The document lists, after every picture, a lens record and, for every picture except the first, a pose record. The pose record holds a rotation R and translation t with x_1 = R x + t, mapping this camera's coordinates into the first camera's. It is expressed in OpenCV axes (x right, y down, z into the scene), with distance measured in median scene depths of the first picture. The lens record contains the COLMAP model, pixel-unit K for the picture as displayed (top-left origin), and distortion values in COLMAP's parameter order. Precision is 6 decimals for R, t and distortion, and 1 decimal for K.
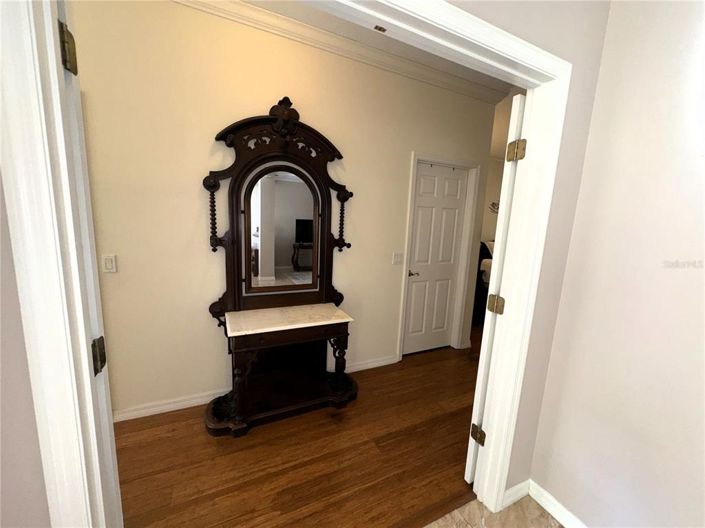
lens RADIAL K [[284.7, 0, 355.4], [0, 284.7, 264.2], [0, 0, 1]] dist [-0.004553, -0.000076]
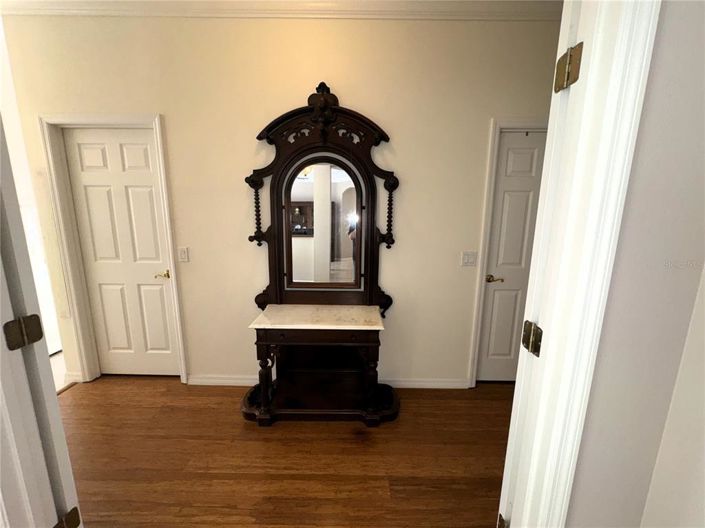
lens RADIAL K [[284.7, 0, 351.3], [0, 284.7, 263.9], [0, 0, 1]] dist [-0.004553, -0.000076]
pose [[0.895725, 0.042293, -0.442593, 0.277525], [-0.039221, 0.999101, 0.016095, -0.007509], [0.442875, 0.002942, 0.896578, 0.197161]]
